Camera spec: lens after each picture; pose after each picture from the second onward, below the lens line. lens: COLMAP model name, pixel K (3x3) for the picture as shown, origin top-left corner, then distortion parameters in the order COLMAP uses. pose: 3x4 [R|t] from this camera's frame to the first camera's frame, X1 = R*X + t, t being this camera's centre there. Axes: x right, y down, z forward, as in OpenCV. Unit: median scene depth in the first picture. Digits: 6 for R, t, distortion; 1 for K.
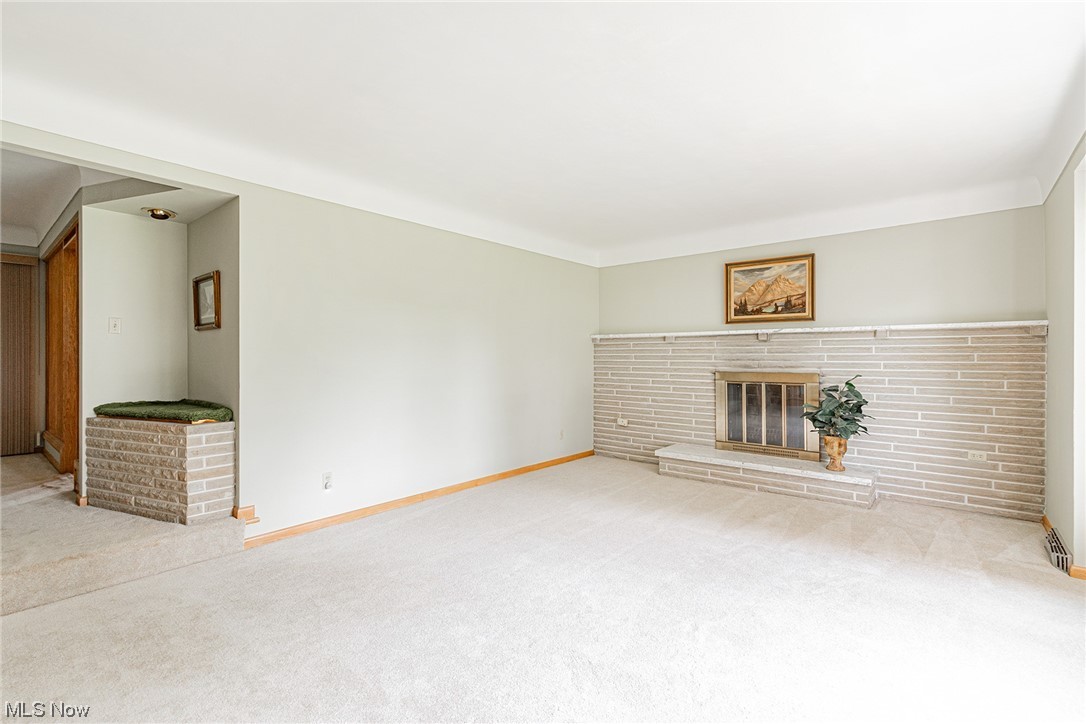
lens RADIAL K [[490.4, 0, 540.1], [0, 490.4, 353.3], [0, 0, 1]] dist [0.014462, 0.000004]
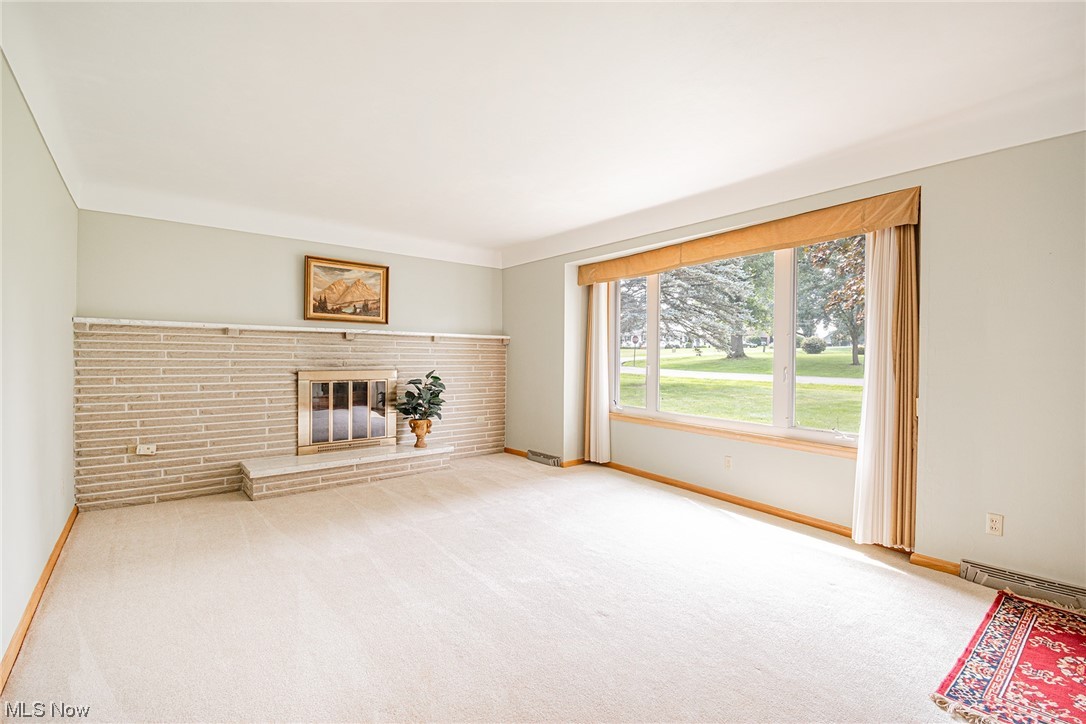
lens RADIAL K [[495.2, 0, 546.7], [0, 495.2, 359.2], [0, 0, 1]] dist [0.016057, -0.020988]
pose [[0.175156, -0.001666, 0.984539, -0.502011], [-0.015123, 0.999876, 0.004383, 0.004096], [-0.984425, -0.015657, 0.175109, 0.408152]]
